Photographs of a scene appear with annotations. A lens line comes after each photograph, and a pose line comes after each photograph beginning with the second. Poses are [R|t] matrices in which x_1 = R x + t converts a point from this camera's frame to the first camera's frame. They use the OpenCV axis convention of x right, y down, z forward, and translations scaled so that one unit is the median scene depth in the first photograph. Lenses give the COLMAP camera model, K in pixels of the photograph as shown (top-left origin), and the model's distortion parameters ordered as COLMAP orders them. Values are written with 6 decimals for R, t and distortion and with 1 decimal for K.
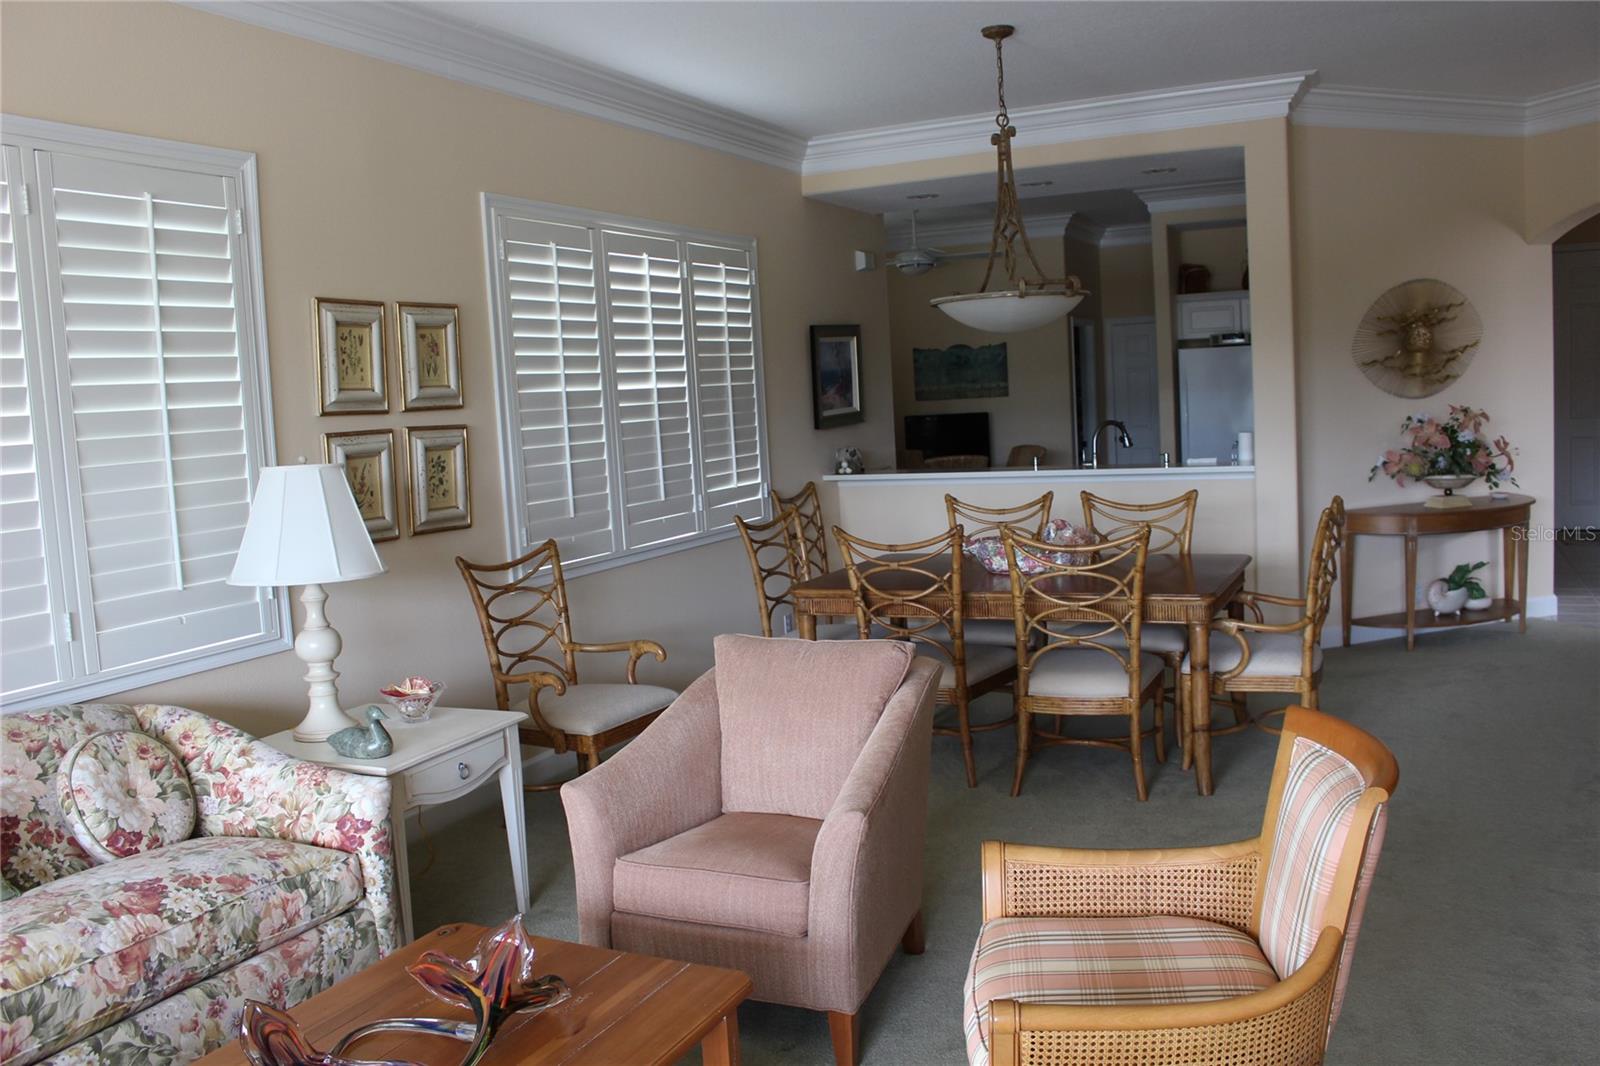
lens RADIAL K [[1337.1, 0, 802.6], [0, 1337.1, 536.6], [0, 0, 1]] dist [-0.134038, 0.089629]
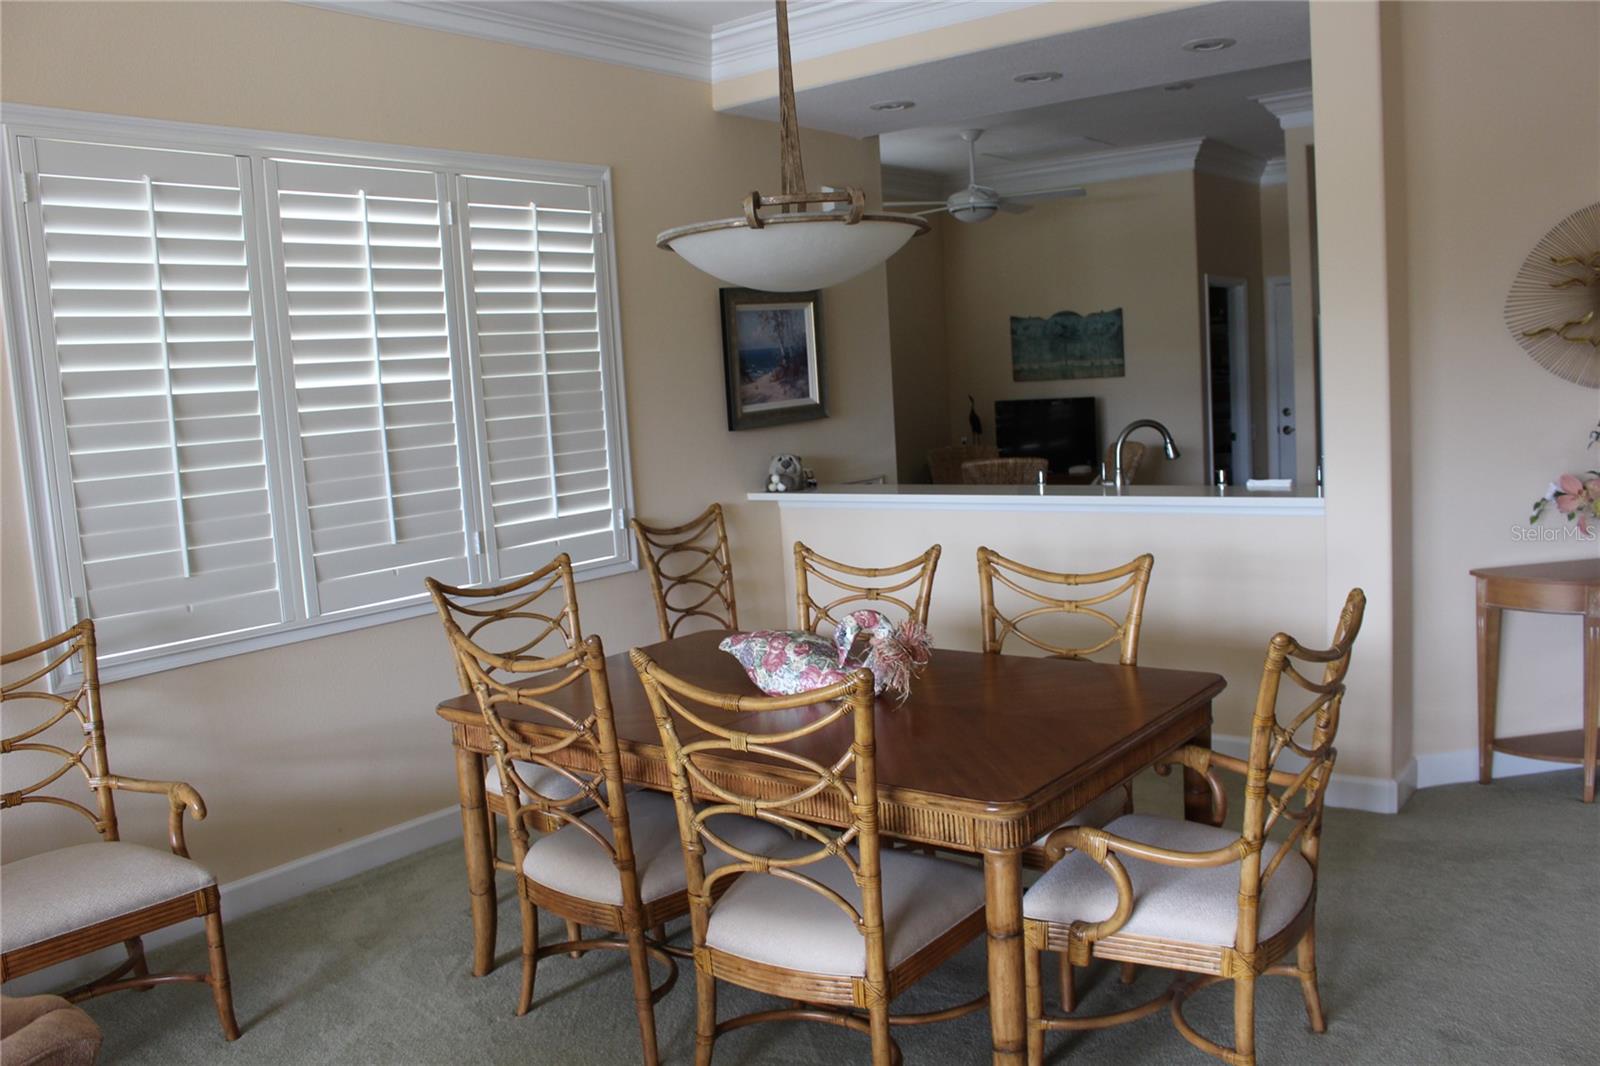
lens RADIAL K [[1337.1, 0, 799.5], [0, 1337.1, 535.9], [0, 0, 1]] dist [-0.134038, 0.089629]
pose [[0.978403, 0.019793, -0.205756, 0.225742], [-0.015216, 0.999601, 0.023804, -0.046797], [0.206145, -0.020160, 0.978314, 0.334192]]
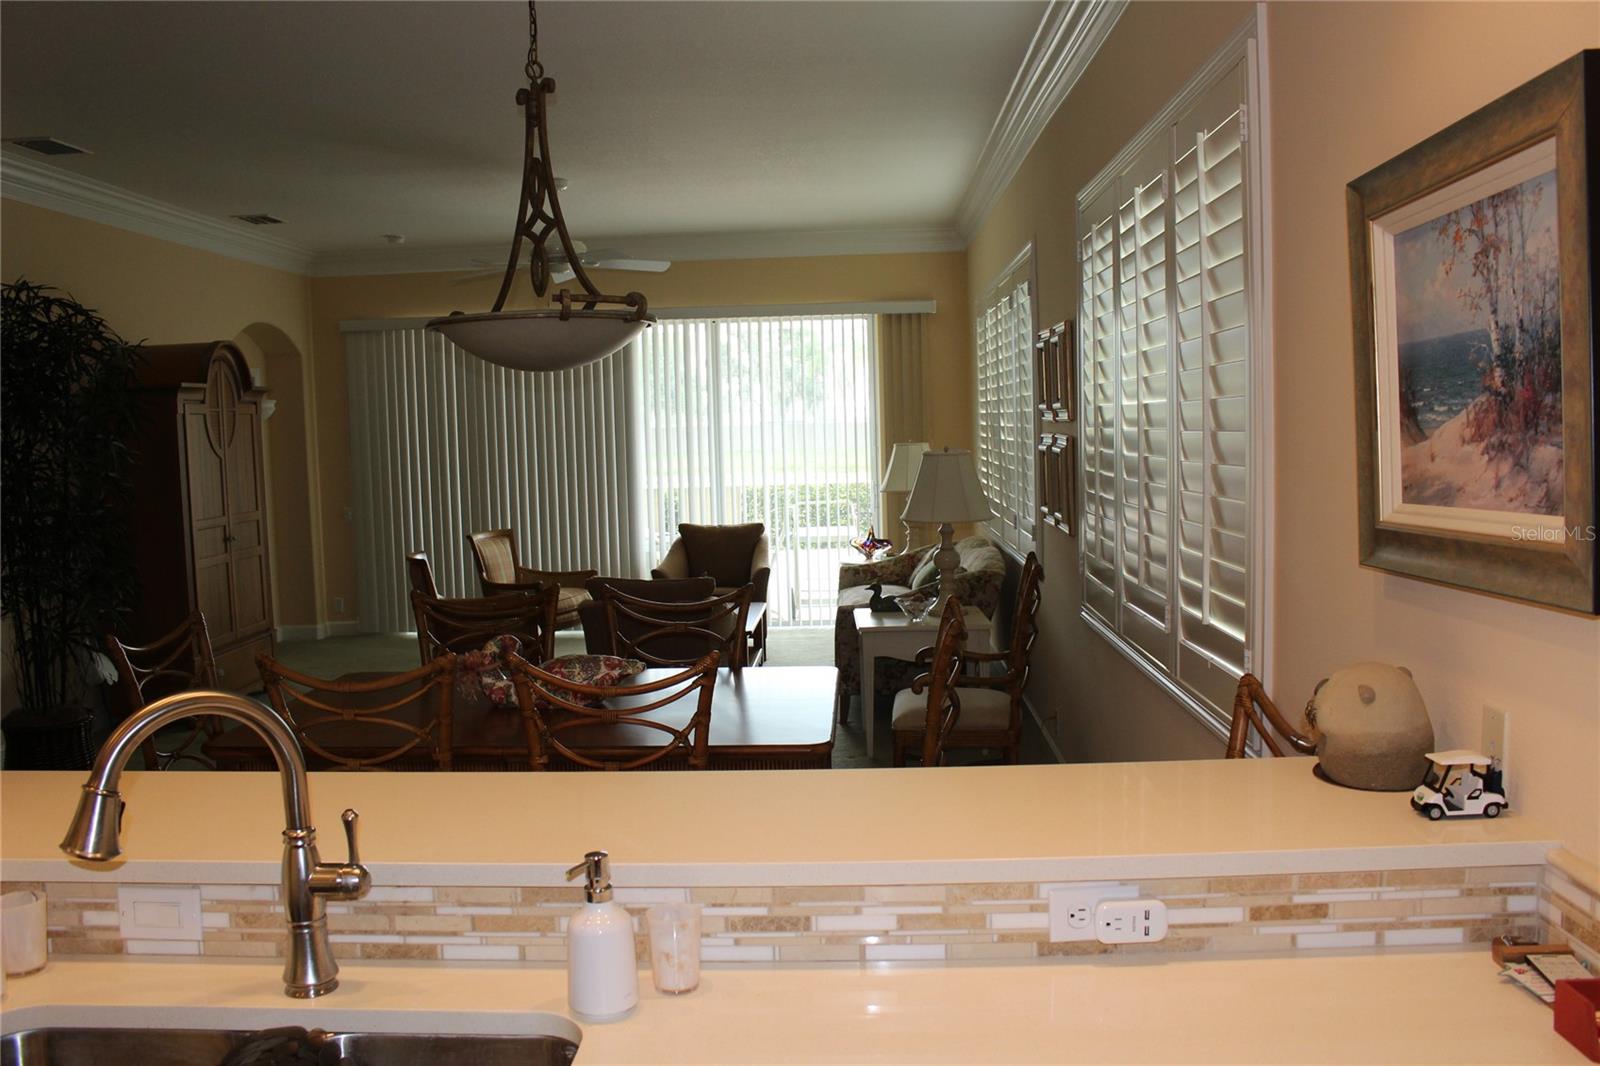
lens RADIAL K [[1337.1, 0, 797.1], [0, 1337.1, 517.0], [0, 0, 1]] dist [-0.134038, 0.089629]
pose [[-0.916956, 0.089708, -0.388772, 0.251147], [0.015977, 0.981870, 0.188881, -0.161795], [0.398667, 0.166984, -0.901765, 1.358935]]
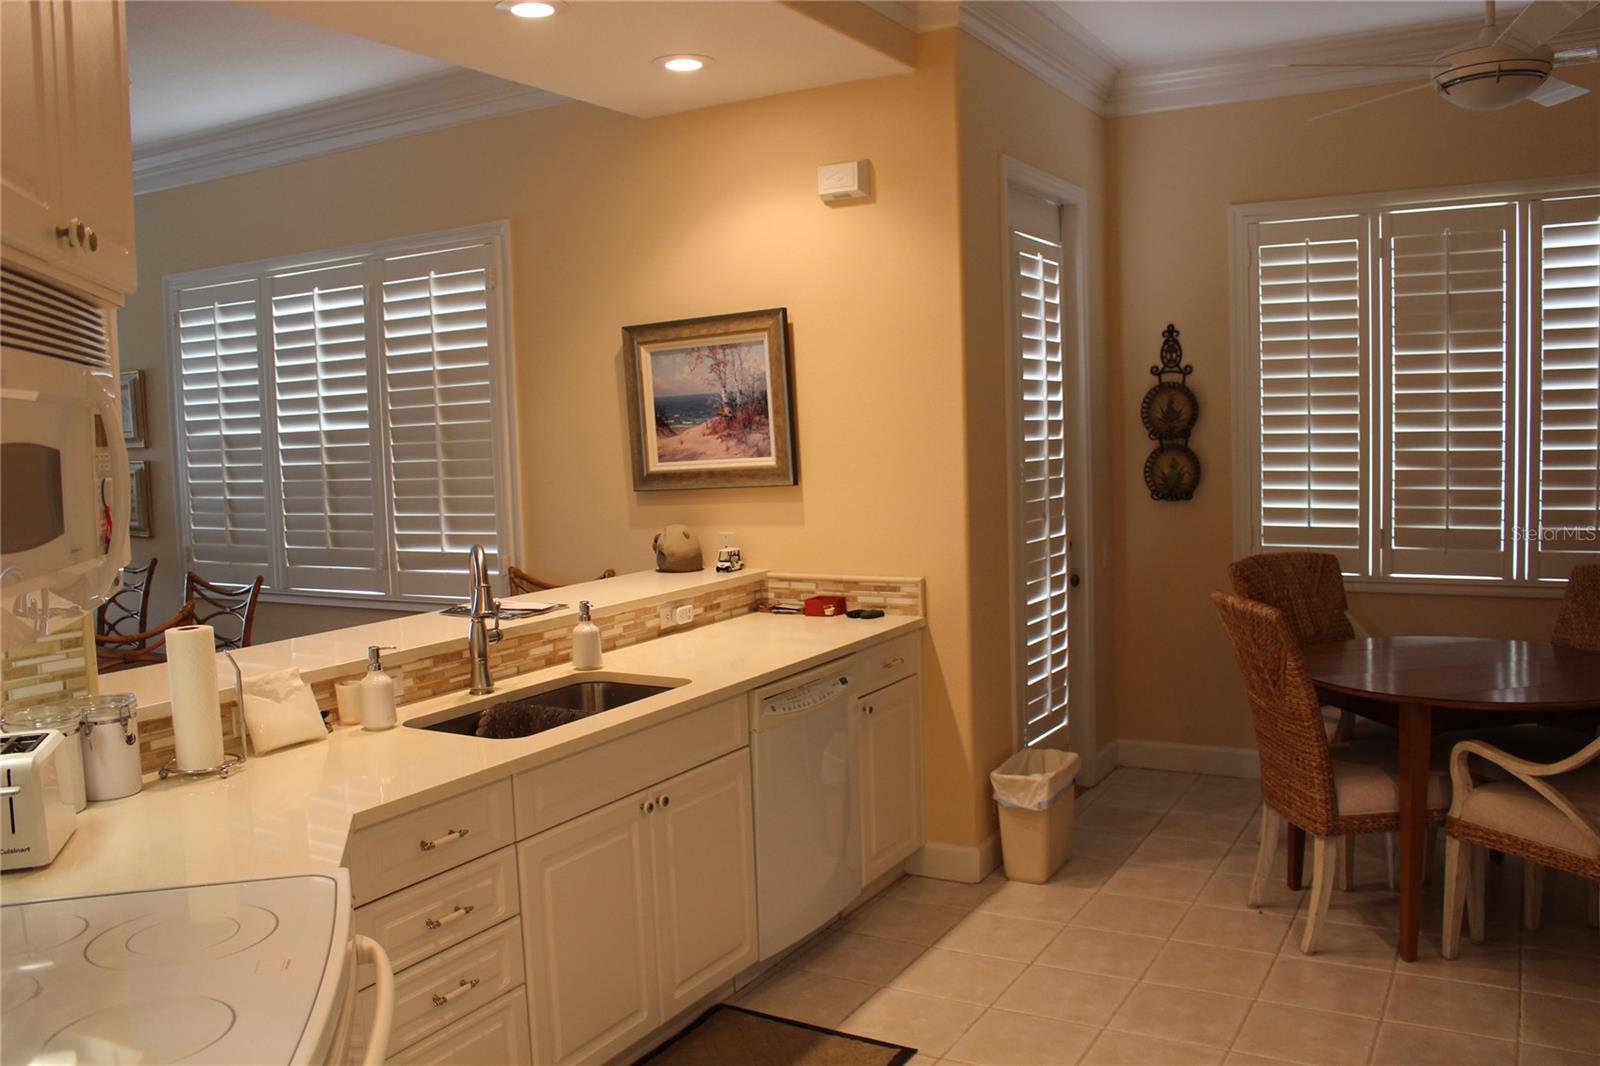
lens RADIAL K [[1337.1, 0, 808.0], [0, 1337.1, 537.1], [0, 0, 1]] dist [-0.134038, 0.089629]
pose [[-0.075185, 0.129951, -0.988666, 0.720517], [-0.075036, 0.987924, 0.135560, -0.171563], [0.994342, 0.084378, -0.064526, 1.280053]]
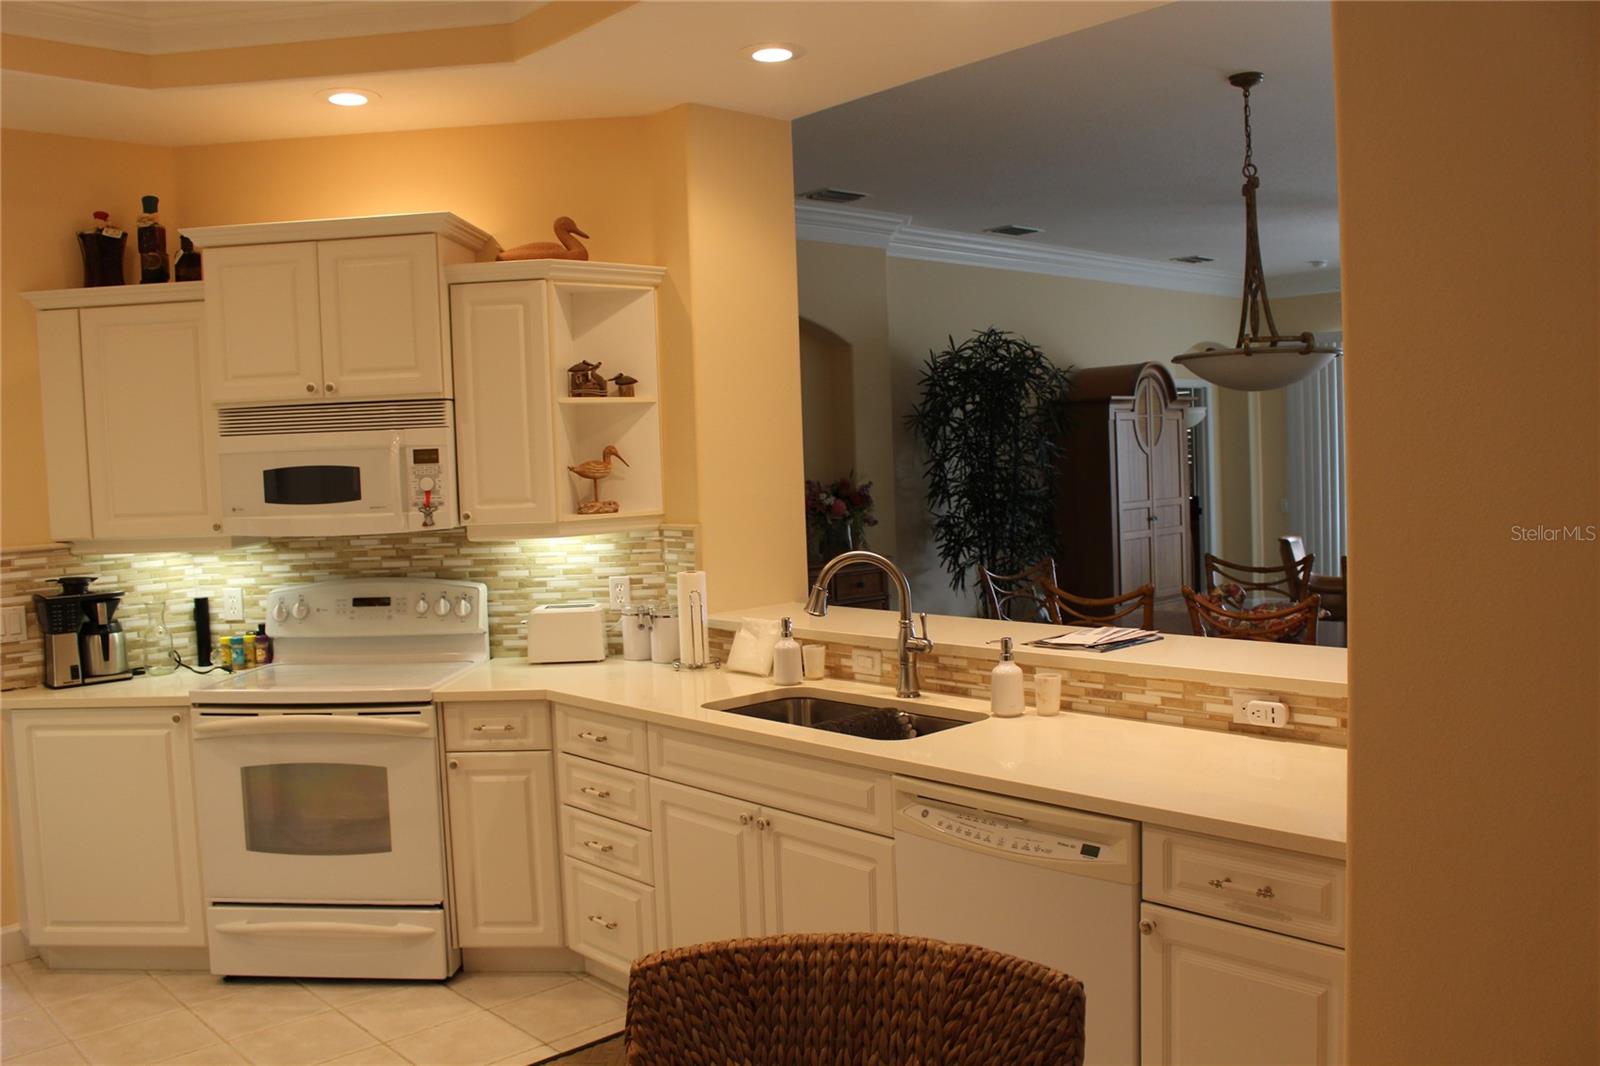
lens RADIAL K [[1337.1, 0, 788.4], [0, 1337.1, 529.5], [0, 0, 1]] dist [-0.134038, 0.089629]
pose [[-0.925126, 0.049753, 0.376387, 0.094729], [0.112263, 0.982893, 0.146006, -0.180502], [-0.362684, 0.177328, -0.914885, 1.605463]]
